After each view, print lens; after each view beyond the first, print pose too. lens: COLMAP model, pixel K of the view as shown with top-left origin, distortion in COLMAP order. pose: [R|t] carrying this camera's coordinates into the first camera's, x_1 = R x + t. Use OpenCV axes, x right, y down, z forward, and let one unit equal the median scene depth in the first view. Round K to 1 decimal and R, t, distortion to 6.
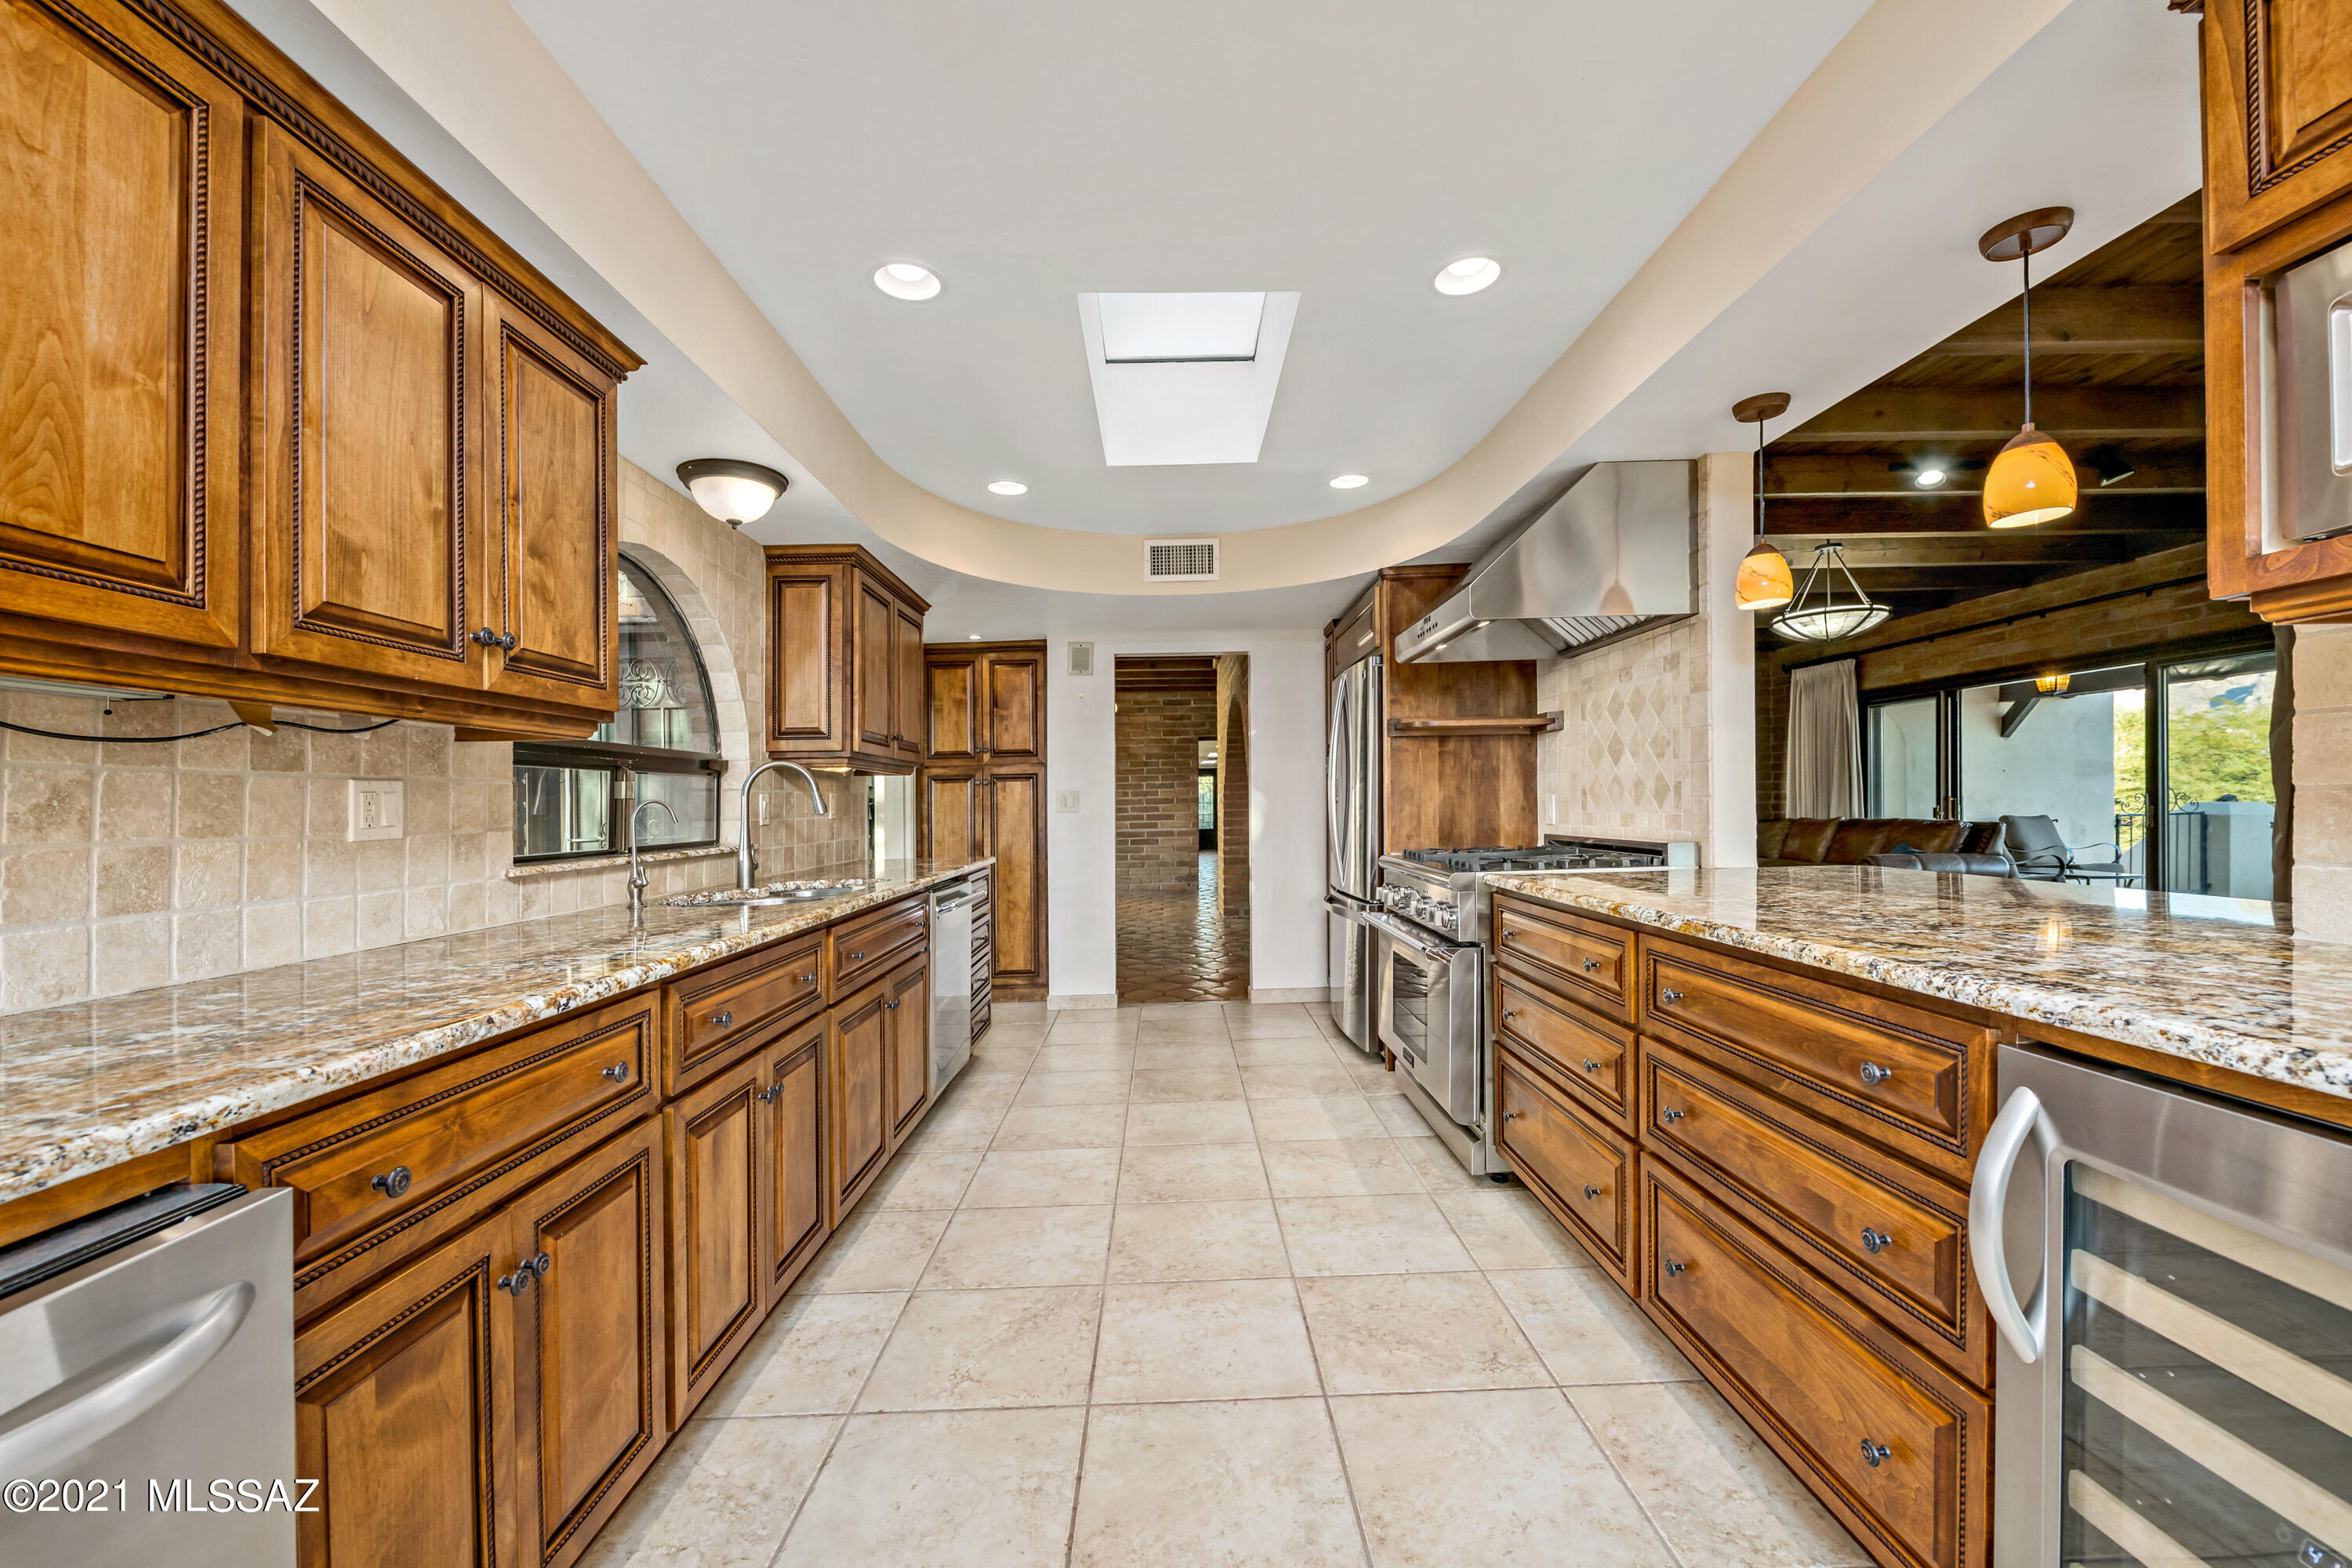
lens RADIAL K [[953.3, 0, 1186.5], [0, 953.3, 796.5], [0, 0, 1]] dist [-0.001738, -0.002345]
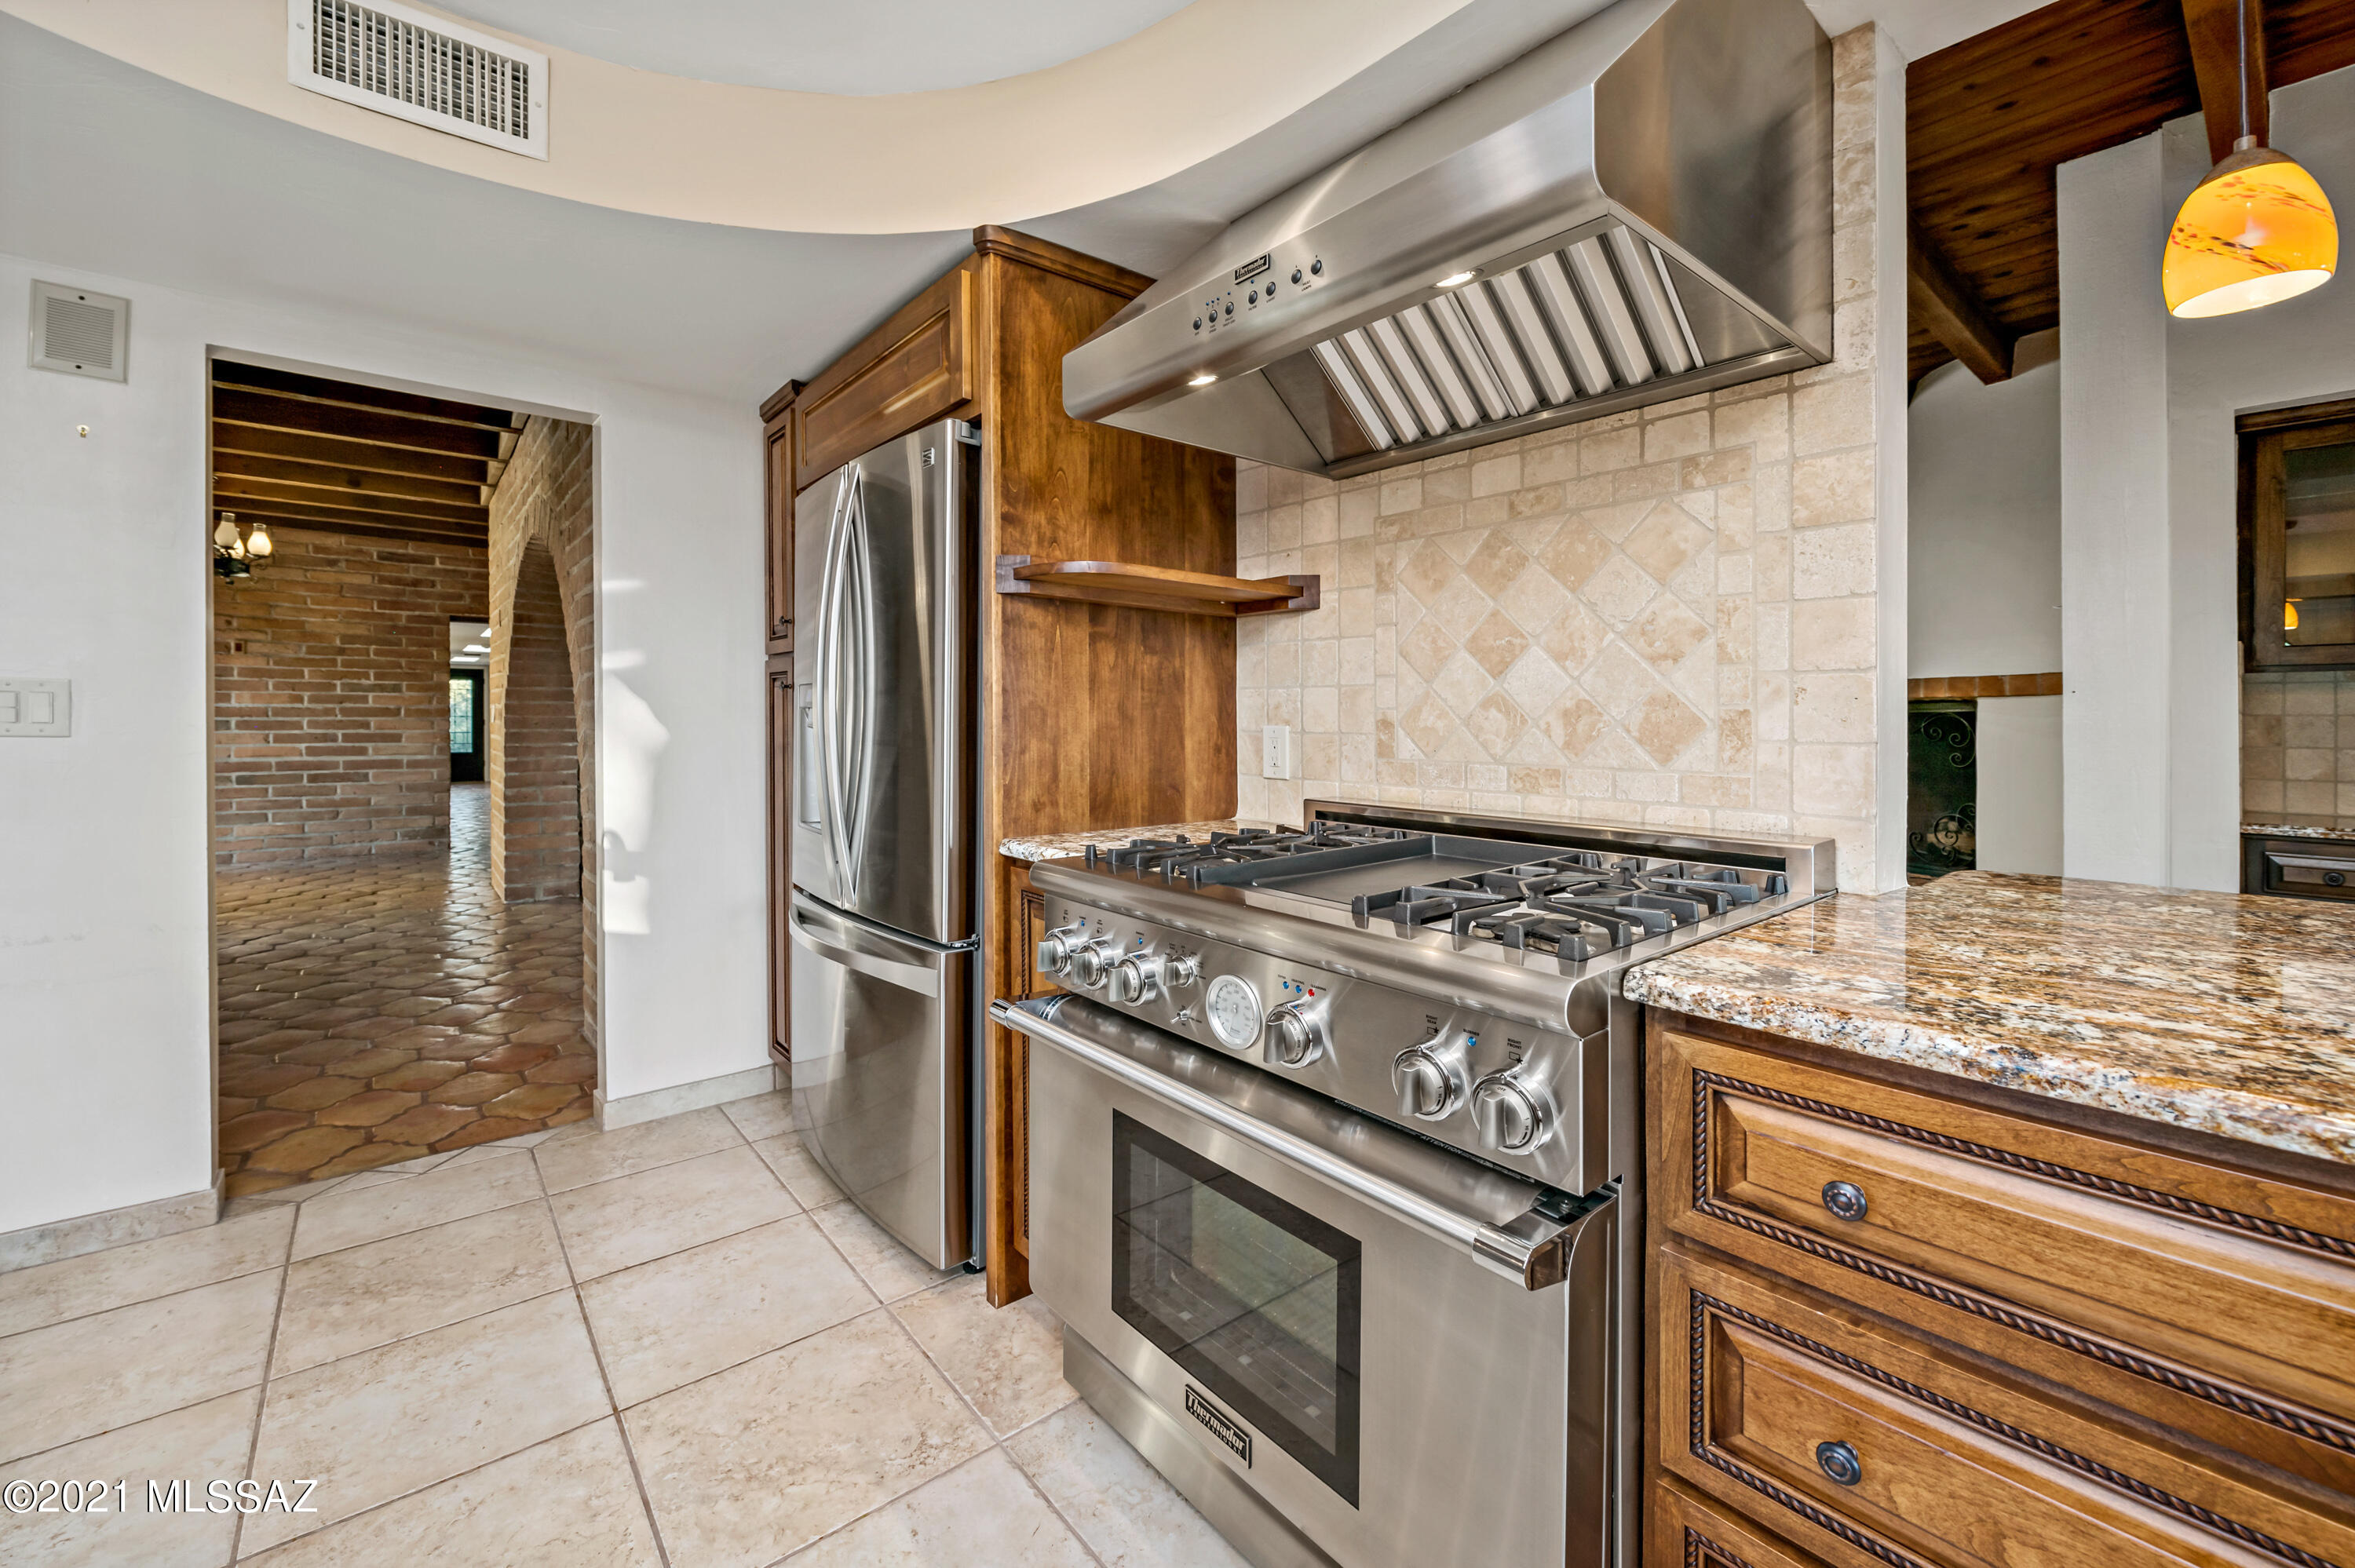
lens RADIAL K [[954.4, 0, 1173.2], [0, 954.4, 767.7], [0, 0, 1]] dist [-0.001738, -0.002345]
pose [[0.784226, 0.009780, 0.620398, -0.009343], [-0.038500, 0.998716, 0.032923, 0.004670], [-0.619279, -0.049704, 0.783596, 0.579018]]
